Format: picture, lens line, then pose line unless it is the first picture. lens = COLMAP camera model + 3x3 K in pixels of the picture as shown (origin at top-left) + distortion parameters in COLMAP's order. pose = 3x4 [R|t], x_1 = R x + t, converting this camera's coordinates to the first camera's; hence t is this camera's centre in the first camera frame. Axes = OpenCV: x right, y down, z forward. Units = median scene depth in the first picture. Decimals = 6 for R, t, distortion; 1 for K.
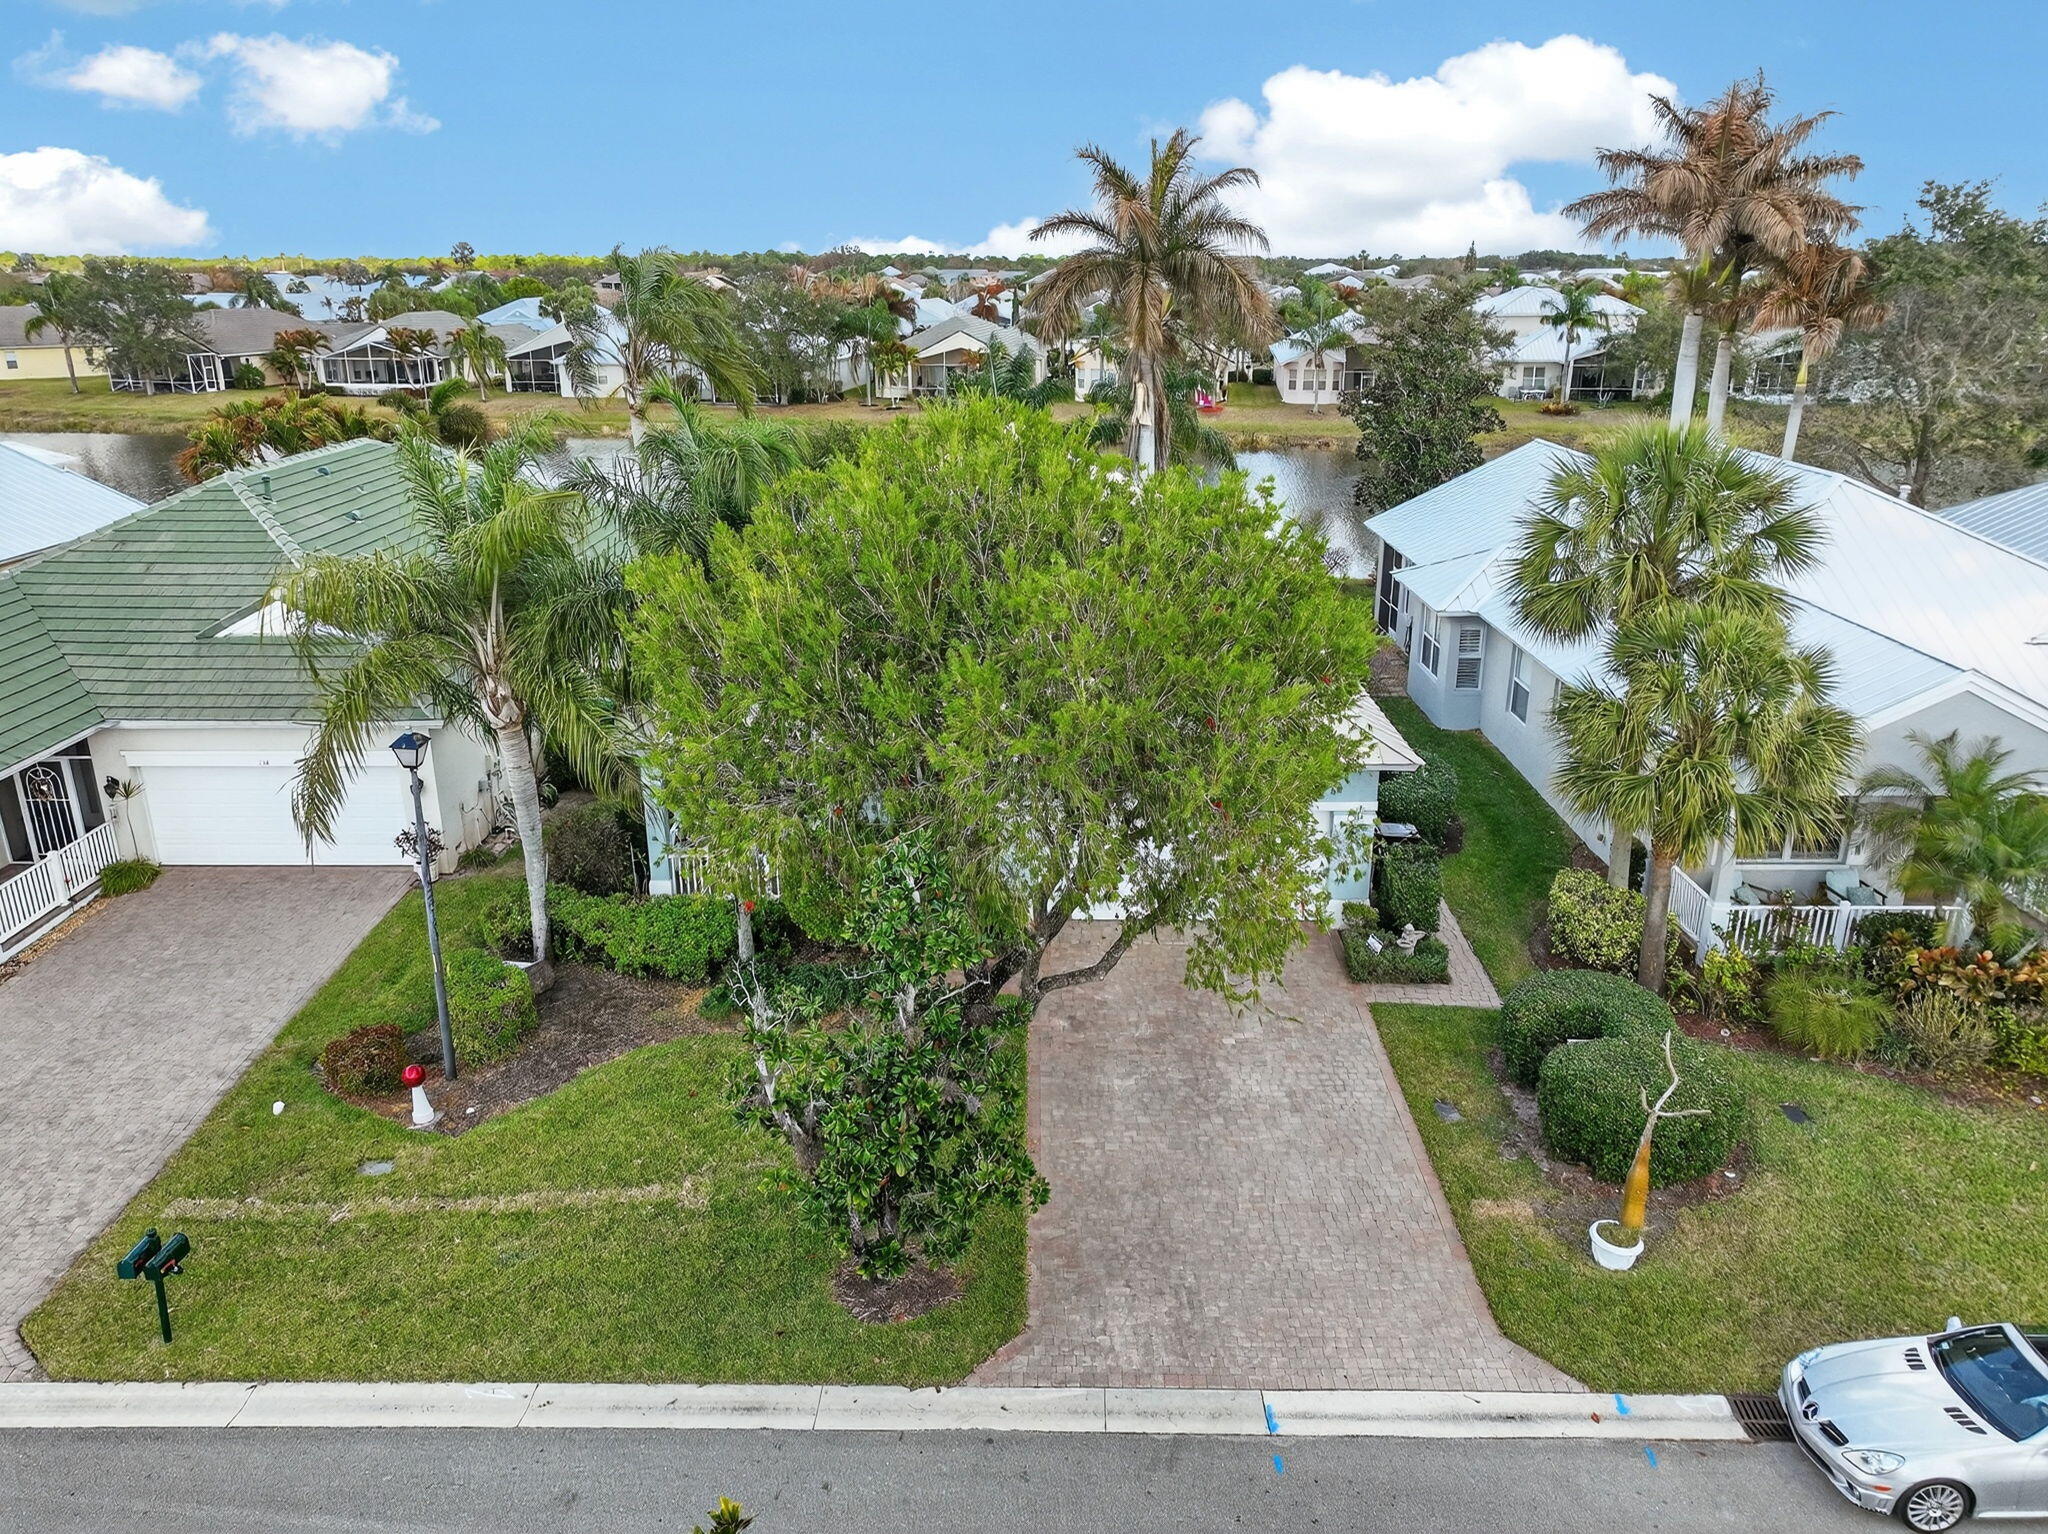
lens RADIAL K [[1482.1, 0, 1024.0], [0, 1482.1, 767.0], [0, 0, 1]] dist [0.002437, 0.003787]
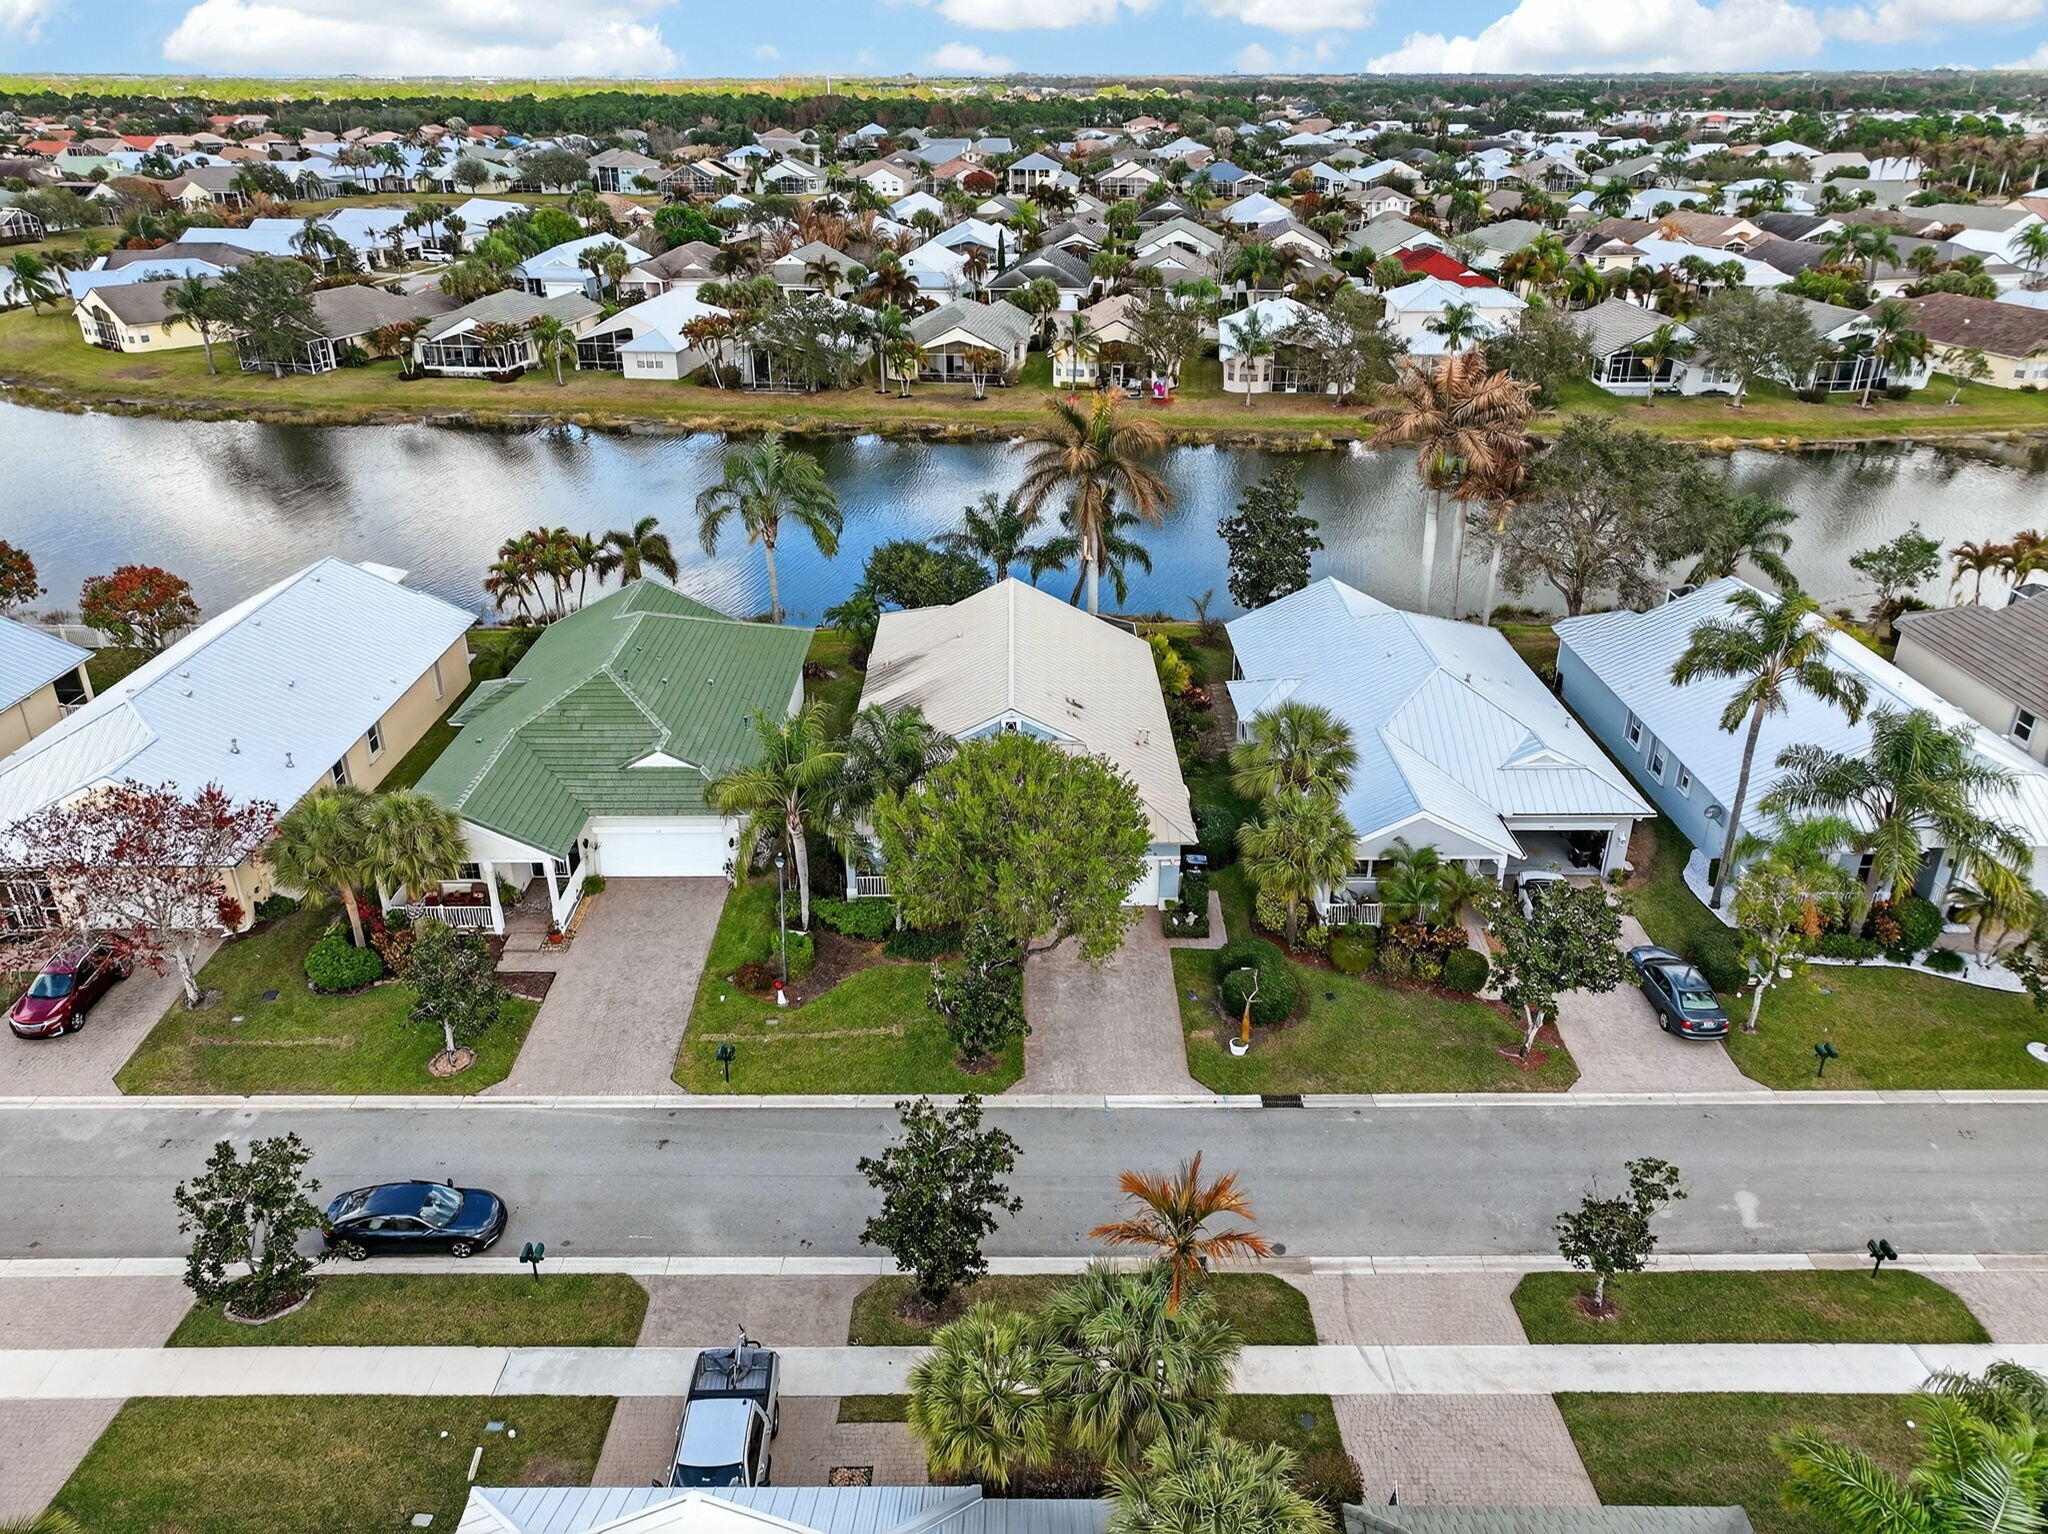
lens RADIAL K [[1482.1, 0, 1024.0], [0, 1482.1, 767.0], [0, 0, 1]] dist [0.002437, 0.003787]
pose [[0.999931, -0.005806, 0.010172, -0.019277], [0.004655, 0.993949, 0.109744, -0.403521], [-0.010747, -0.109689, 0.993908, -1.357390]]
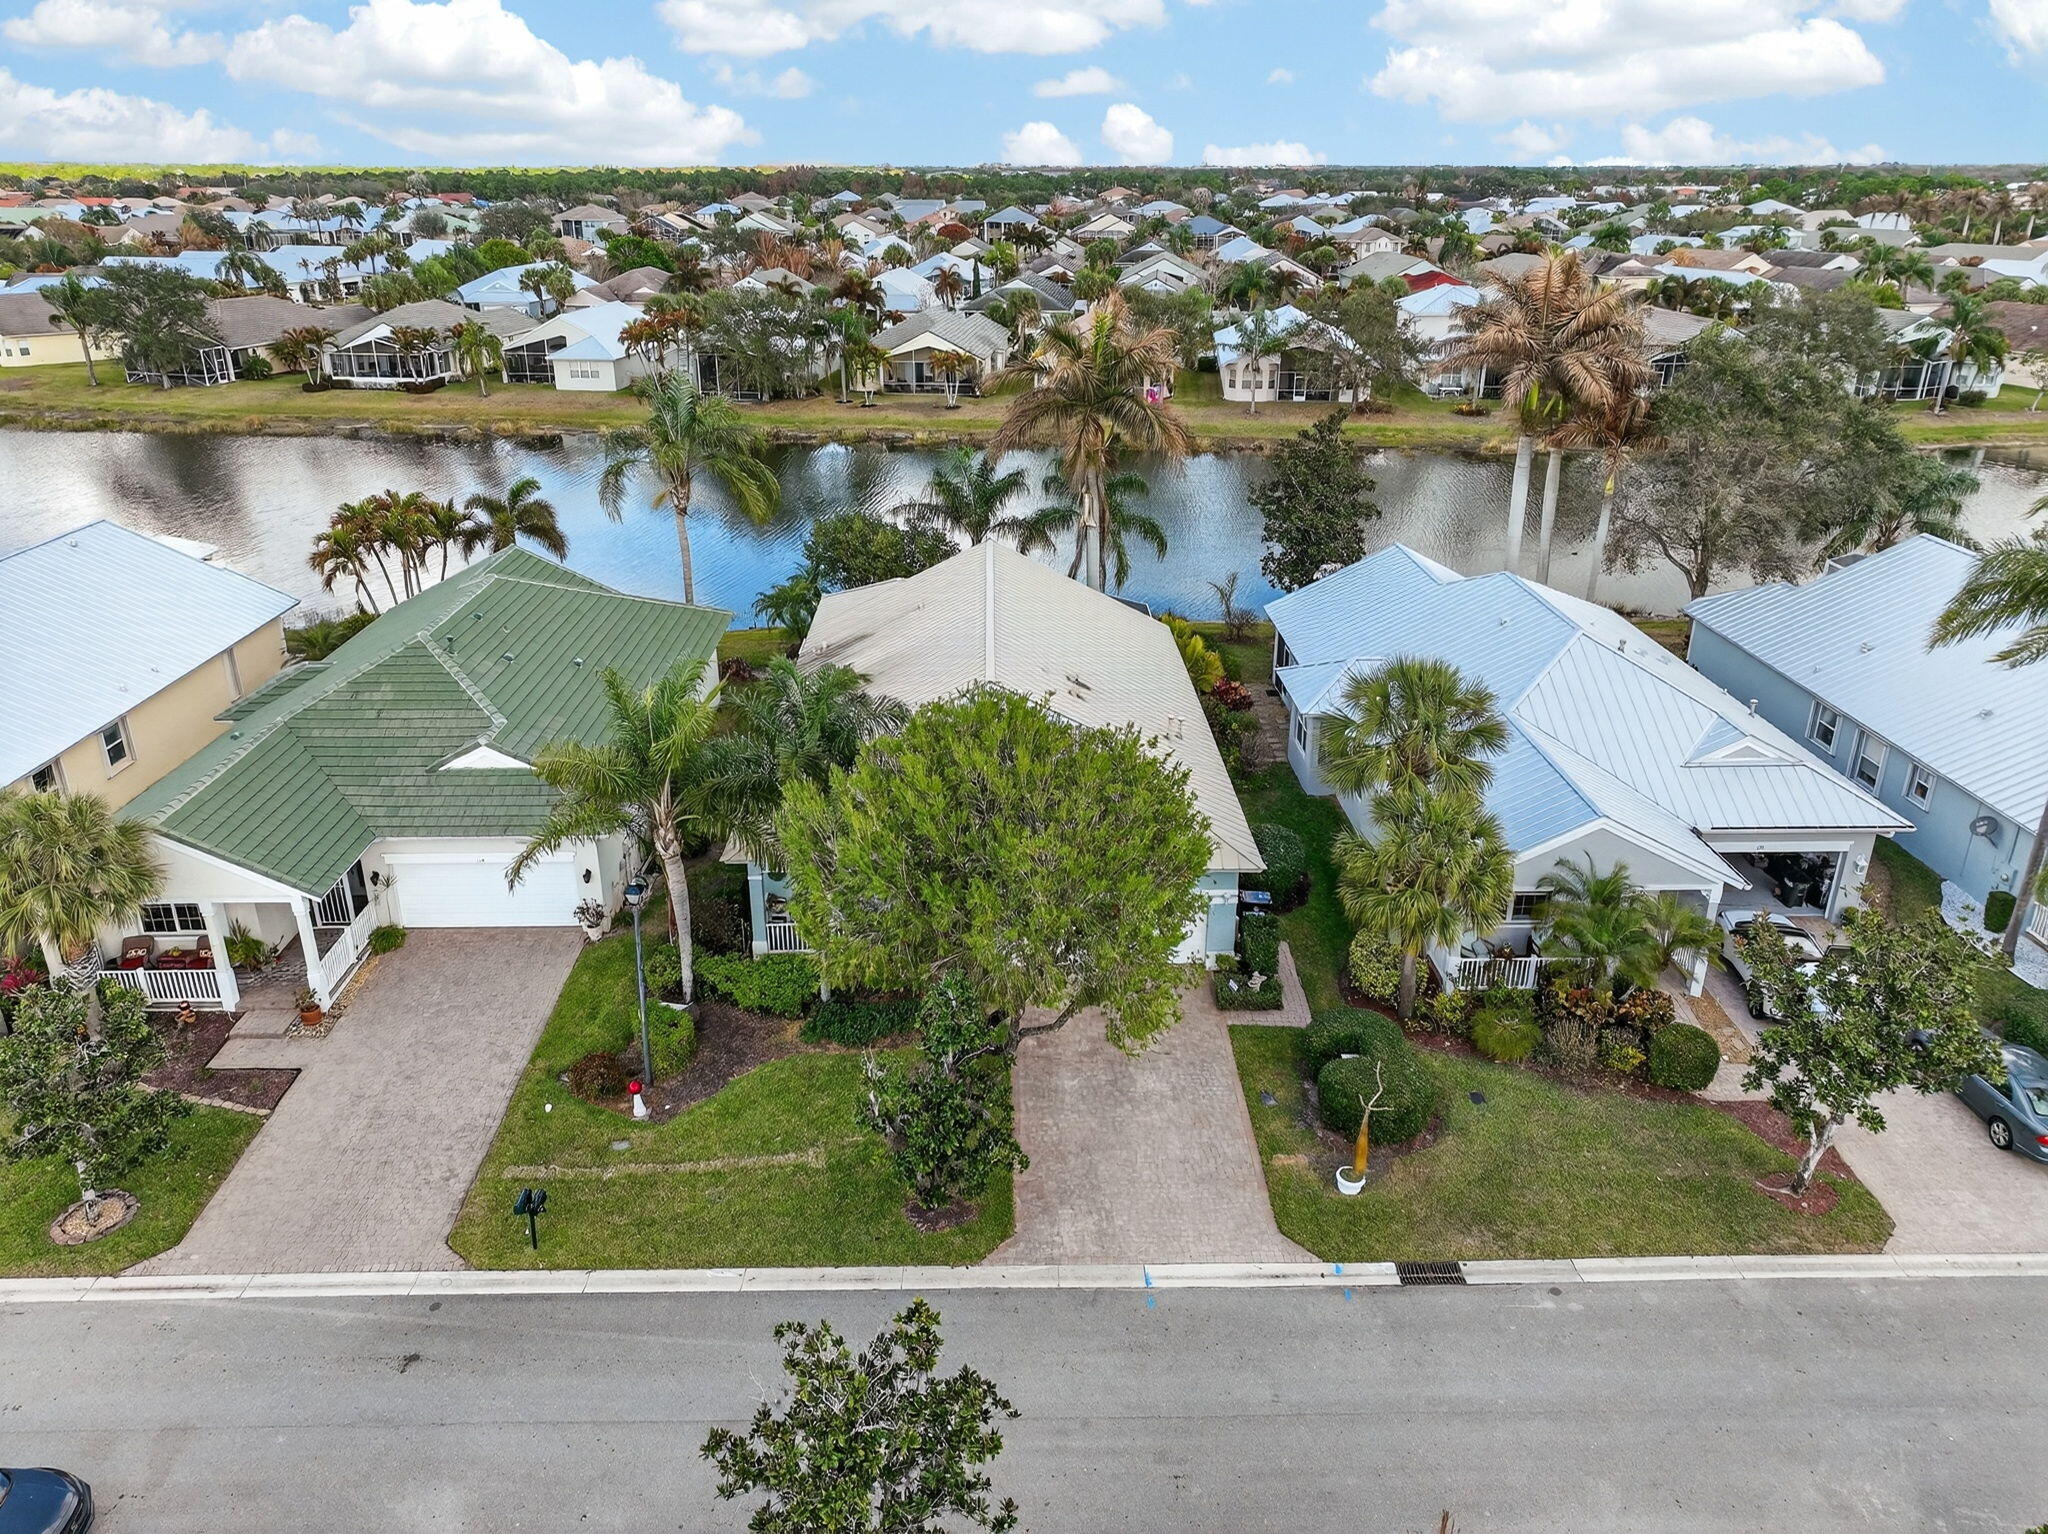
lens RADIAL K [[1482.1, 0, 1024.0], [0, 1482.1, 767.0], [0, 0, 1]] dist [0.002437, 0.003787]
pose [[0.999616, -0.009272, 0.026104, -0.021952], [0.007741, 0.998278, 0.058153, -0.219202], [-0.026598, -0.057929, 0.997966, -0.574506]]
